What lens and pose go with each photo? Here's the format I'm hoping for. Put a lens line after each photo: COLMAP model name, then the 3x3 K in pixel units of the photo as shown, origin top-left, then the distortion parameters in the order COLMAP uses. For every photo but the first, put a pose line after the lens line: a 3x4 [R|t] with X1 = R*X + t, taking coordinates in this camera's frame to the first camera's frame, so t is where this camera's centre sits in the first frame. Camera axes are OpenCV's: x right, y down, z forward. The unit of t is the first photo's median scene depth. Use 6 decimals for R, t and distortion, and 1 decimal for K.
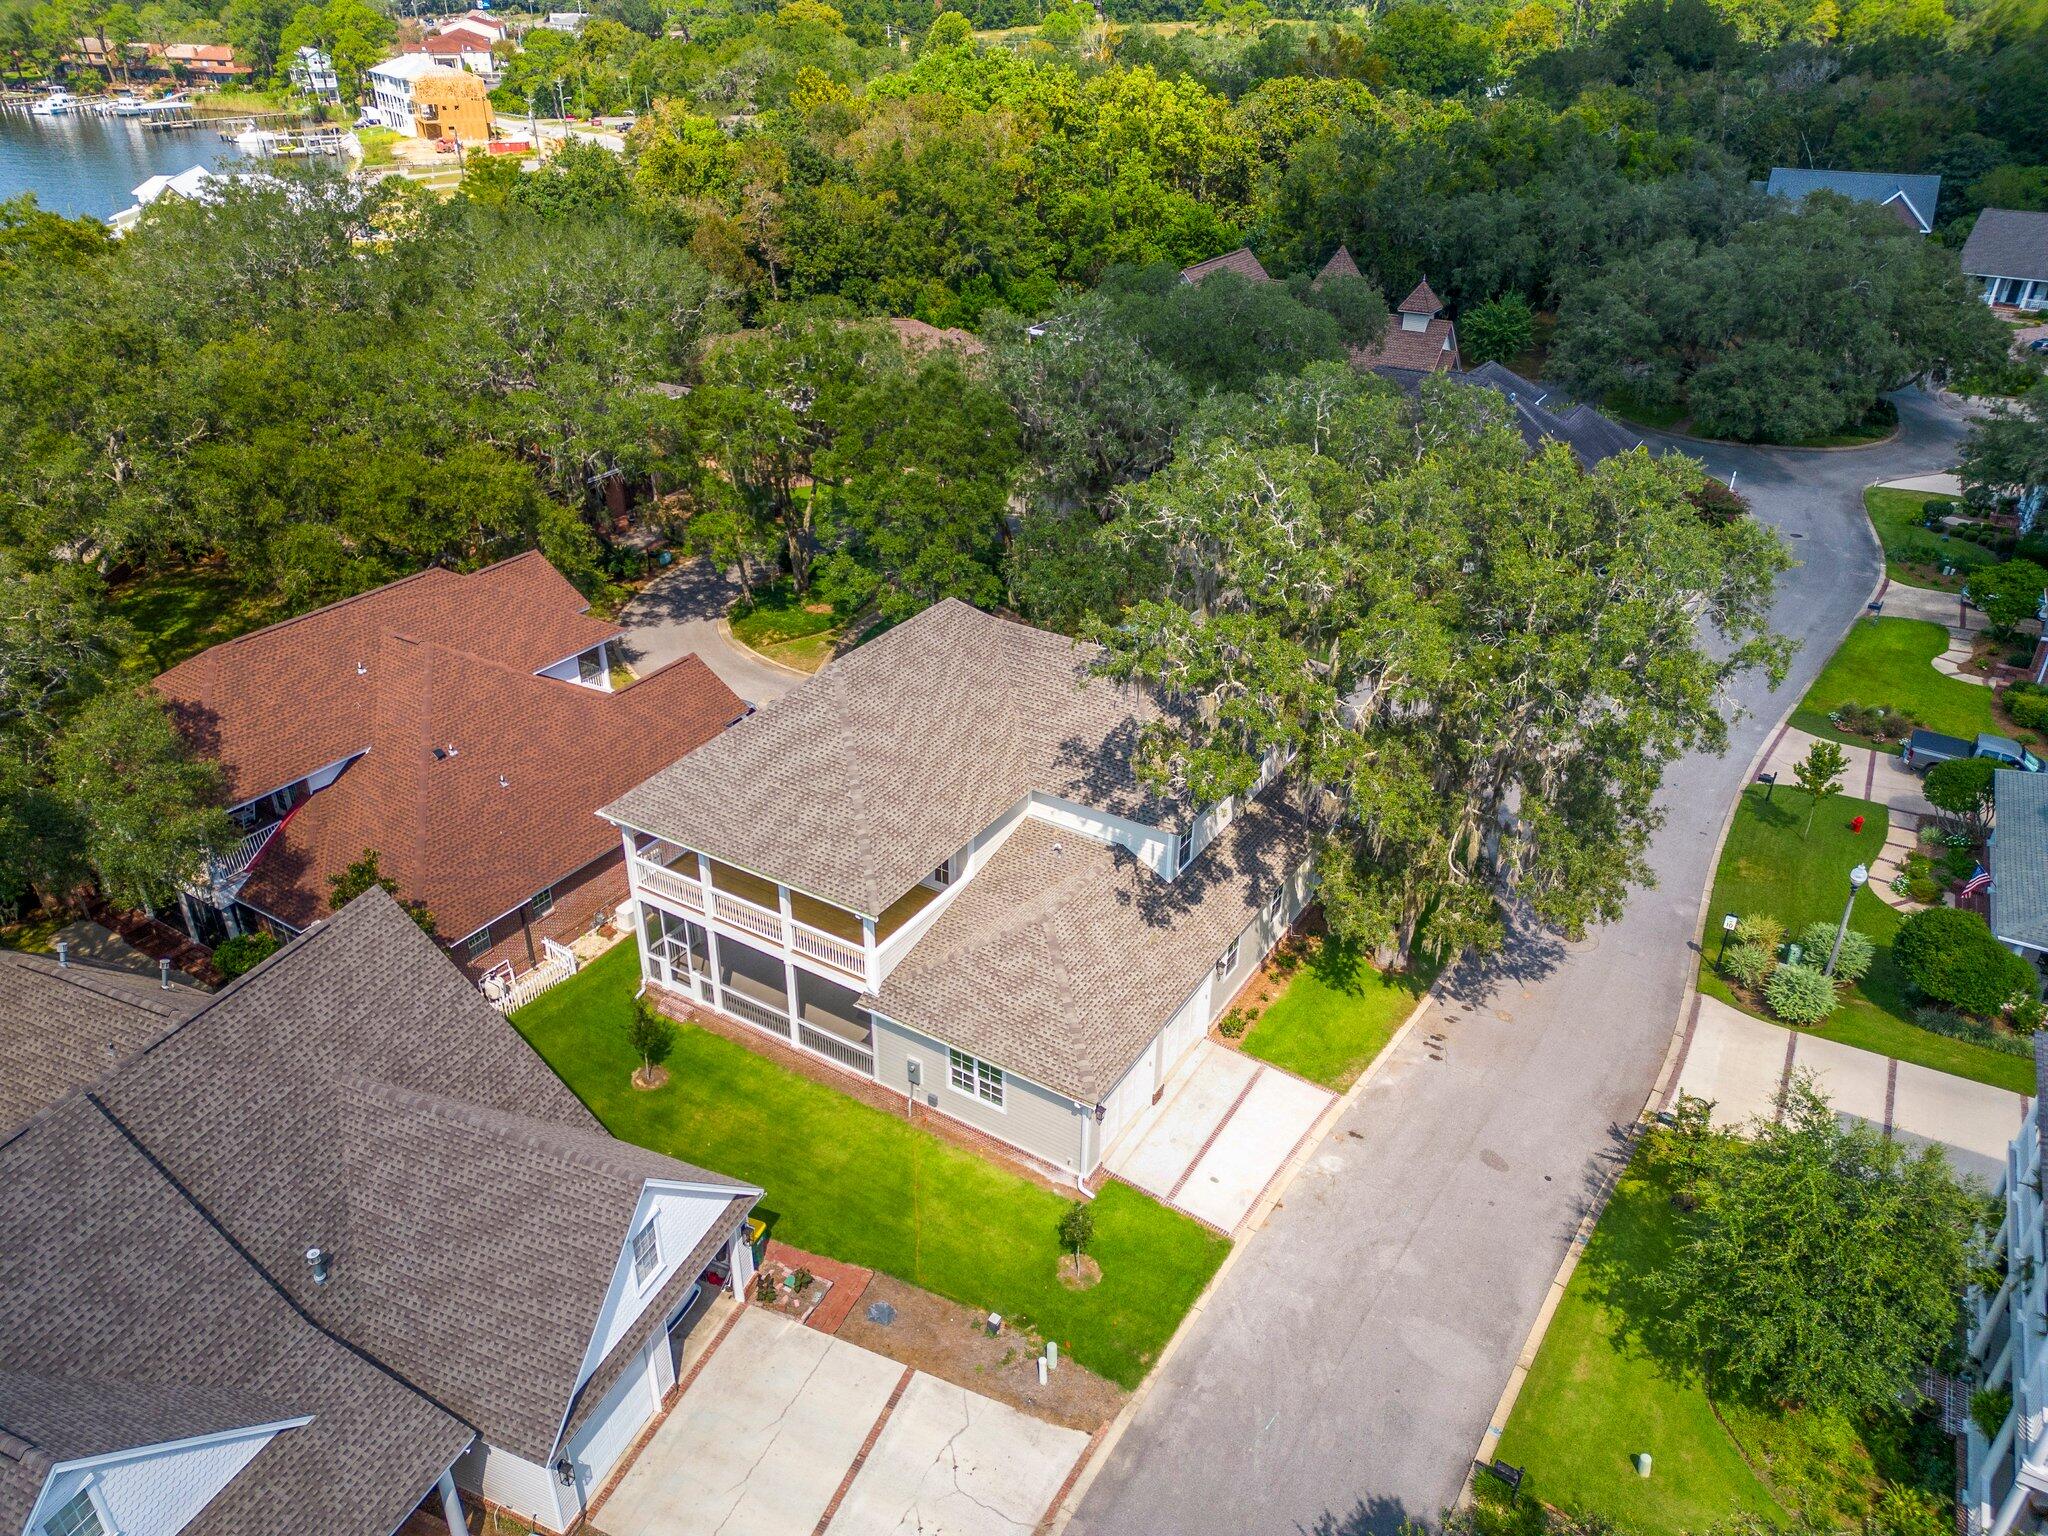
lens RADIAL K [[1414.1, 0, 1009.0], [0, 1414.1, 762.9], [0, 0, 1]] dist [0.054175, -0.009078]
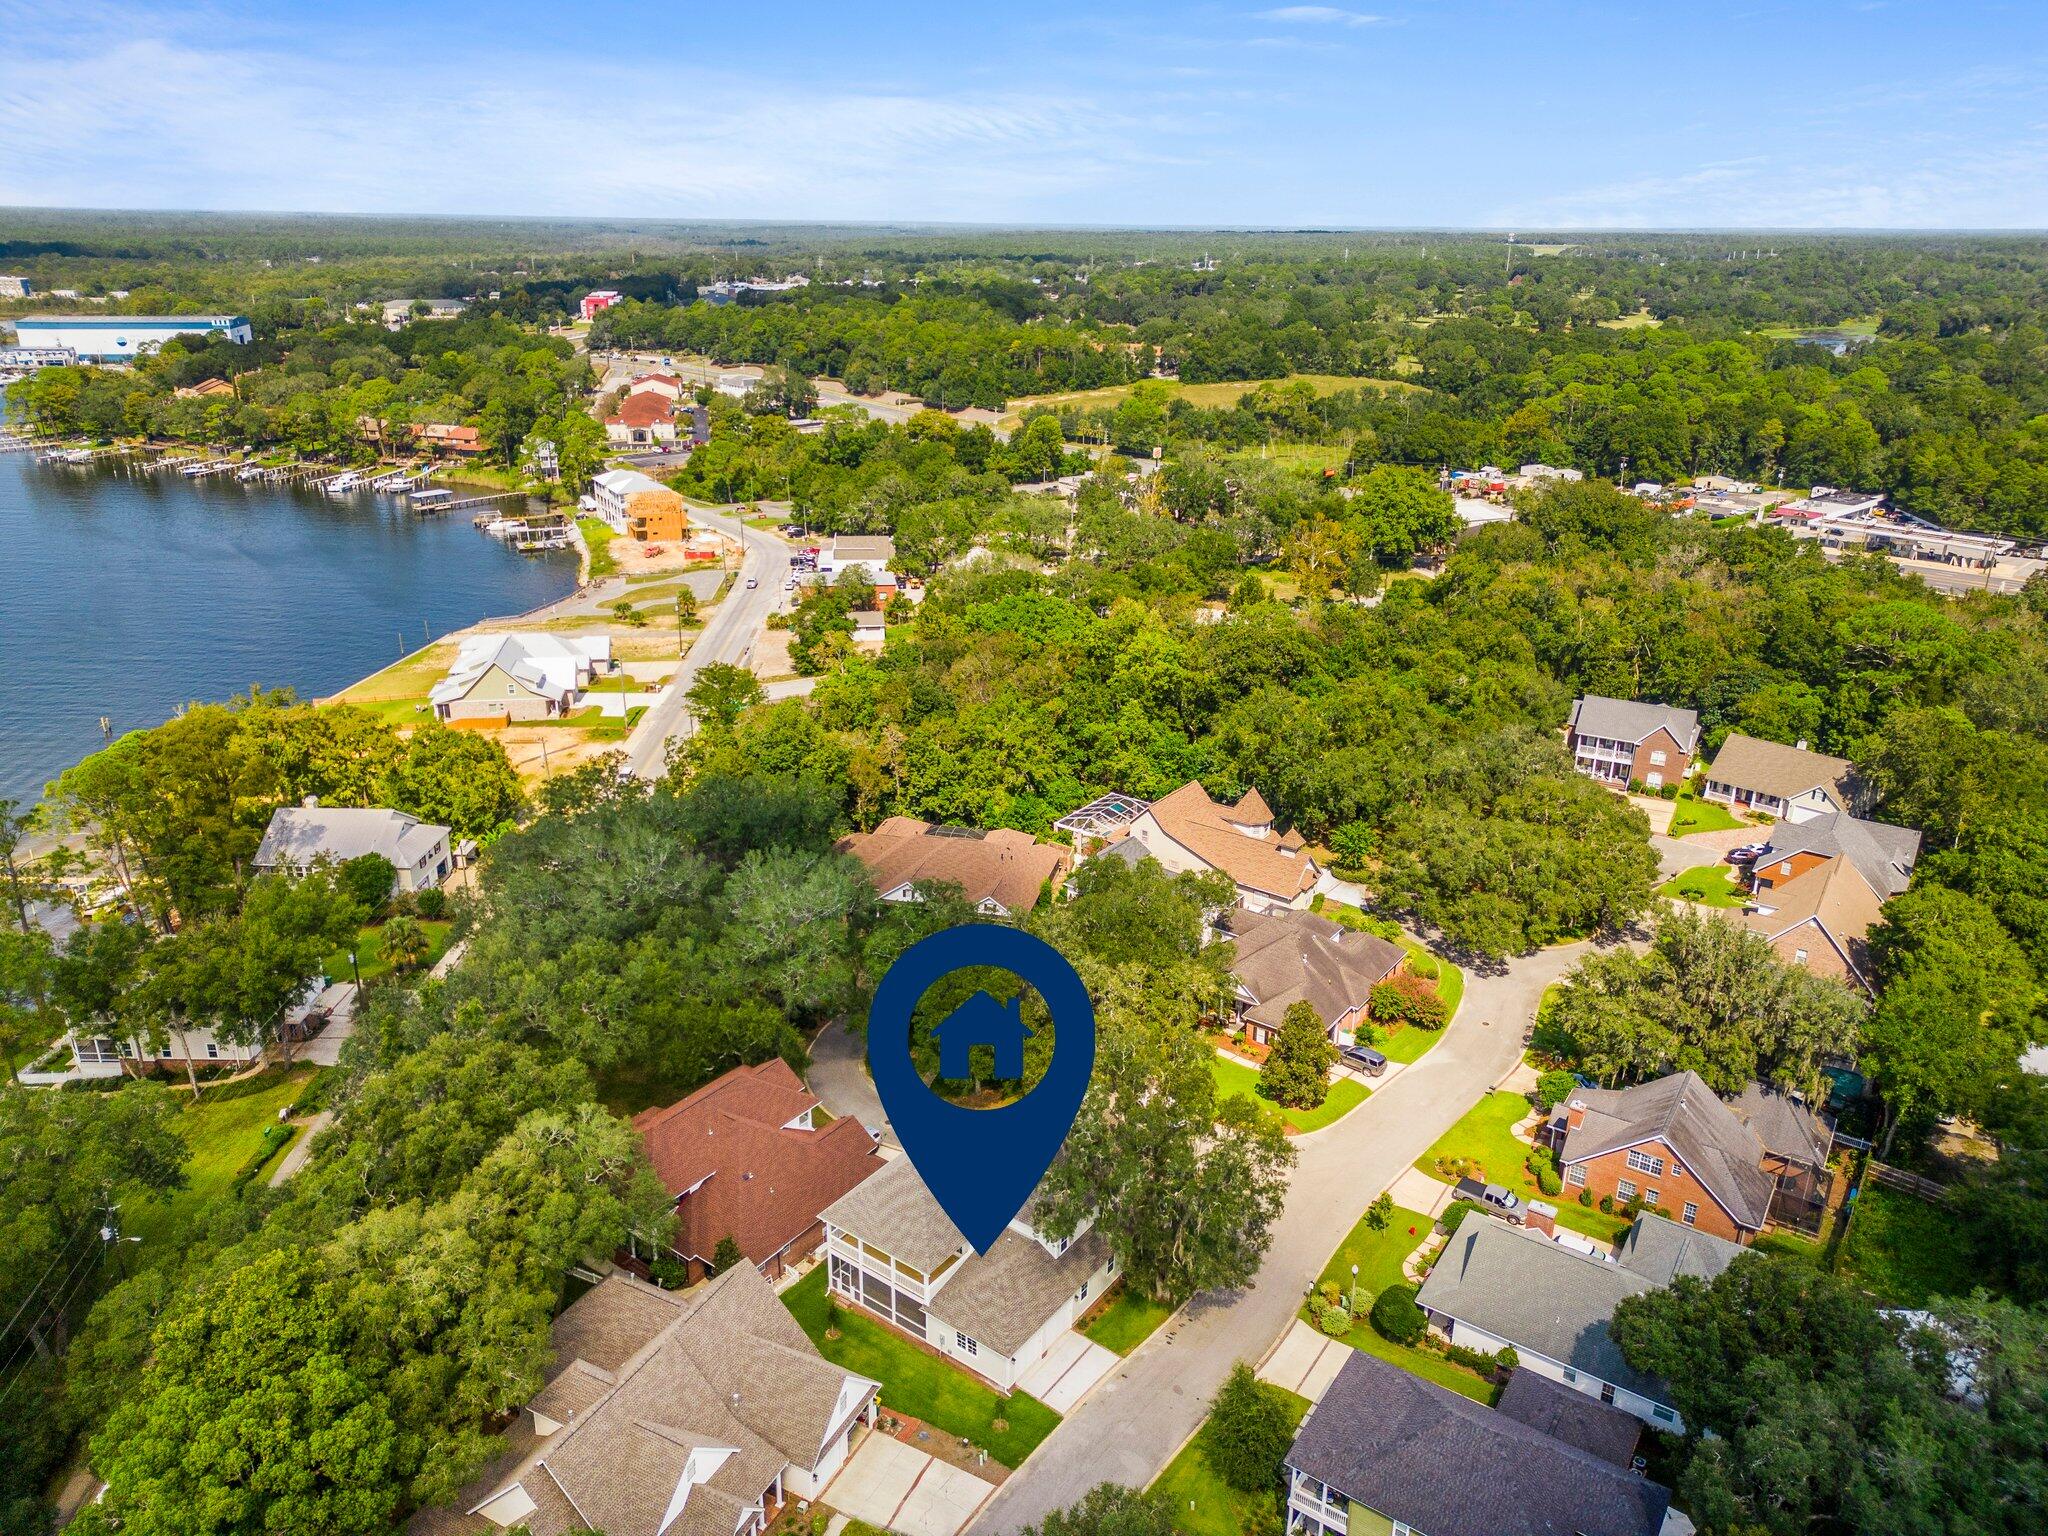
lens RADIAL K [[1414.1, 0, 1009.0], [0, 1414.1, 762.9], [0, 0, 1]] dist [0.054175, -0.009078]
pose [[0.997331, 0.026011, -0.068217, 0.170021], [-0.035910, 0.988311, -0.148159, -0.361013], [0.063566, 0.150213, 0.986608, -1.405168]]
